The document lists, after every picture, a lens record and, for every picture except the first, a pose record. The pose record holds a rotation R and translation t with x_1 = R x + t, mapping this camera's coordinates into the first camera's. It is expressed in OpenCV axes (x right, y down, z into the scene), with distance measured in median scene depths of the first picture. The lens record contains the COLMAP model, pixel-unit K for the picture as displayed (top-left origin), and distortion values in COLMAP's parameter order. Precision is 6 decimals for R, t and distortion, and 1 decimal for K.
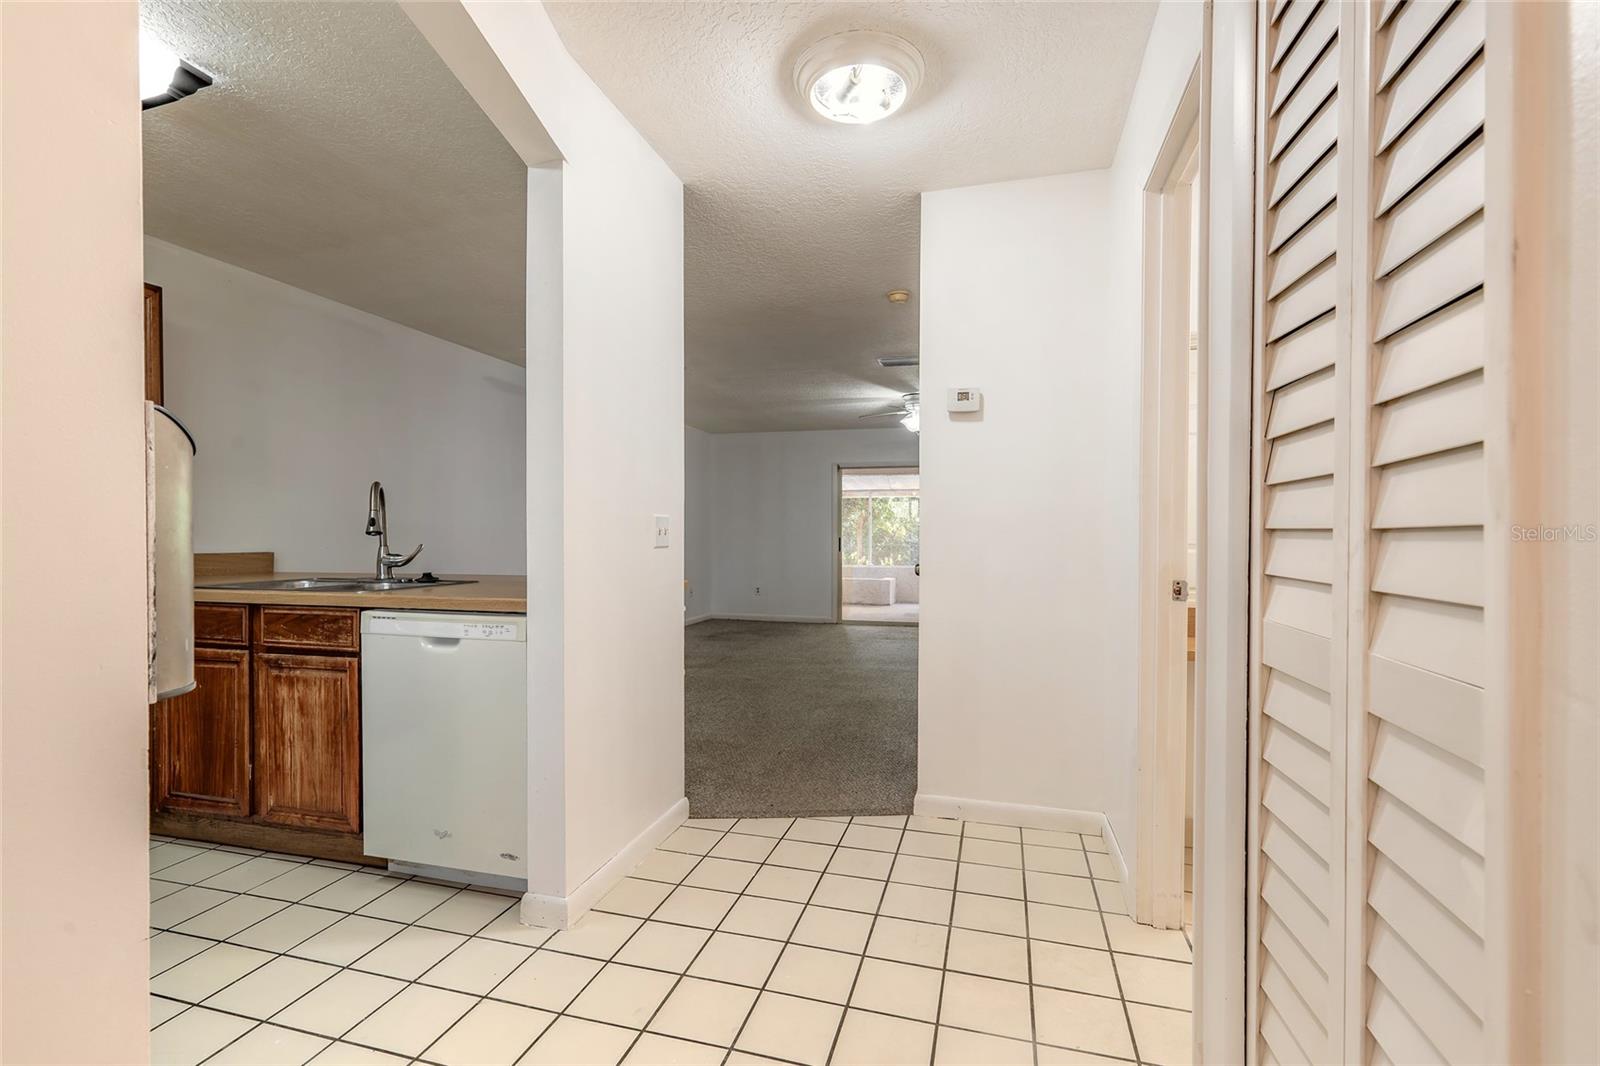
lens RADIAL K [[721.9, 0, 795.8], [0, 721.9, 545.4], [0, 0, 1]] dist [0.006430, -0.000922]
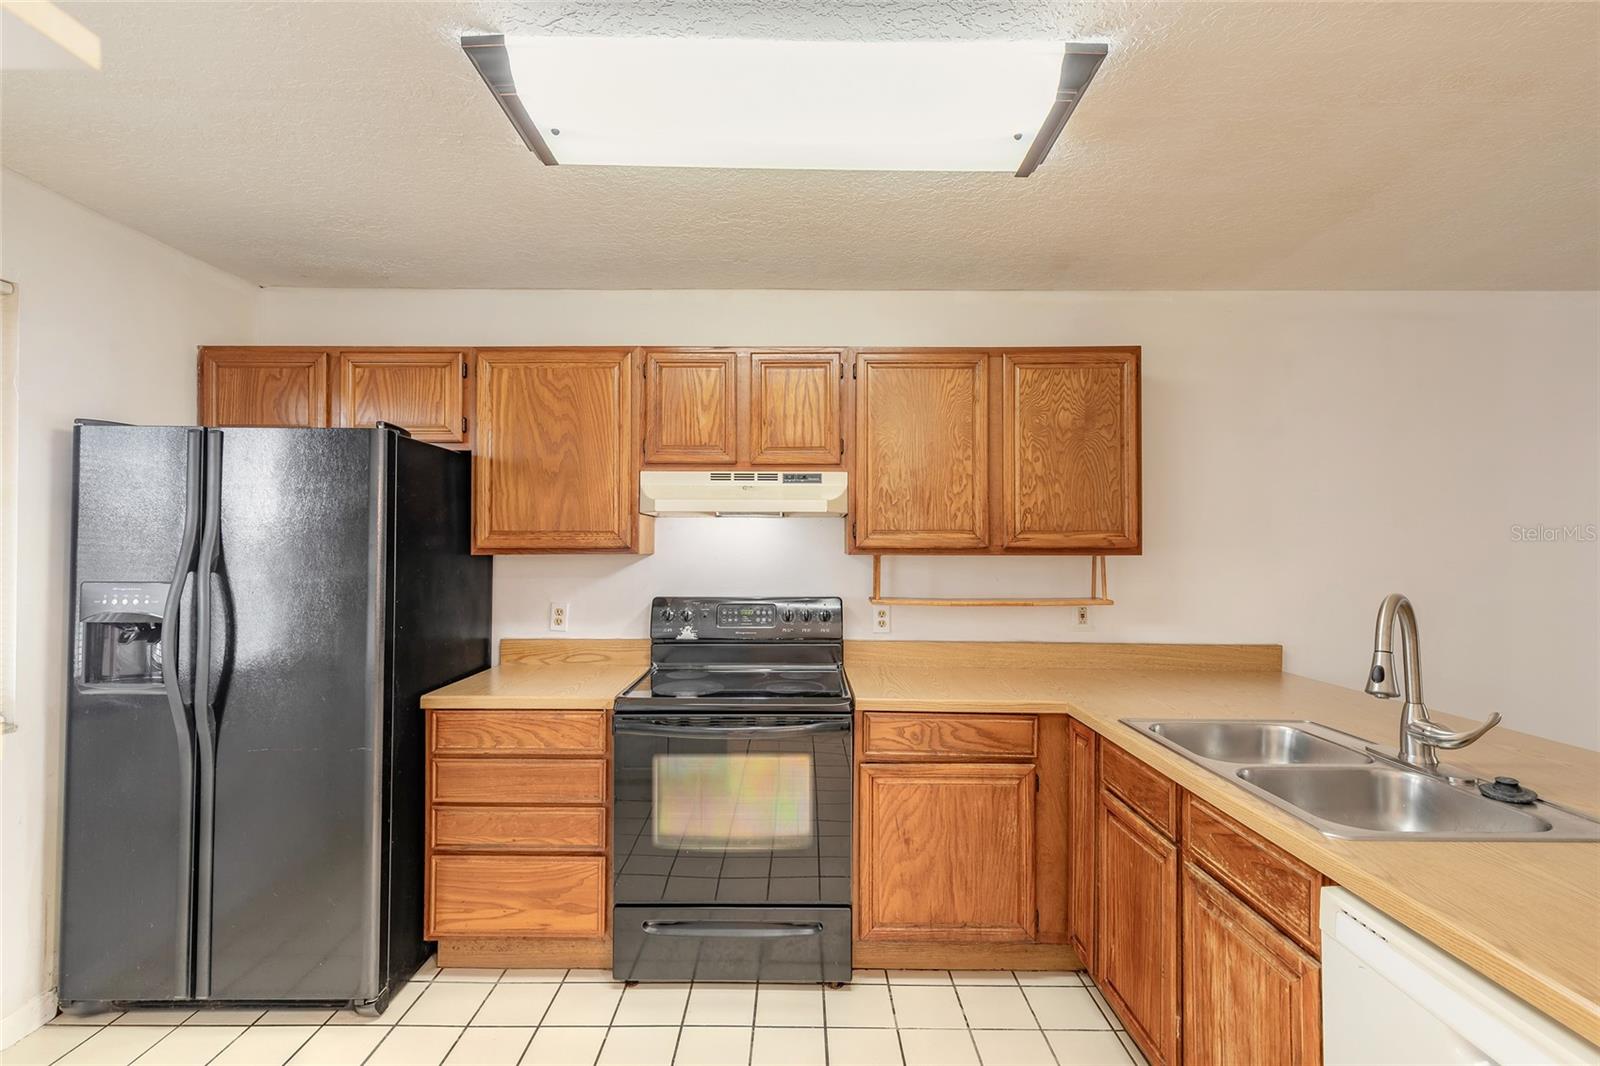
lens RADIAL K [[721.9, 0, 794.8], [0, 721.9, 535.8], [0, 0, 1]] dist [0.006430, -0.000922]
pose [[0.266757, -0.008930, -0.963722, -0.191789], [-0.015346, 0.999791, -0.013512, -0.139908], [0.963642, 0.018393, 0.266564, 0.475020]]
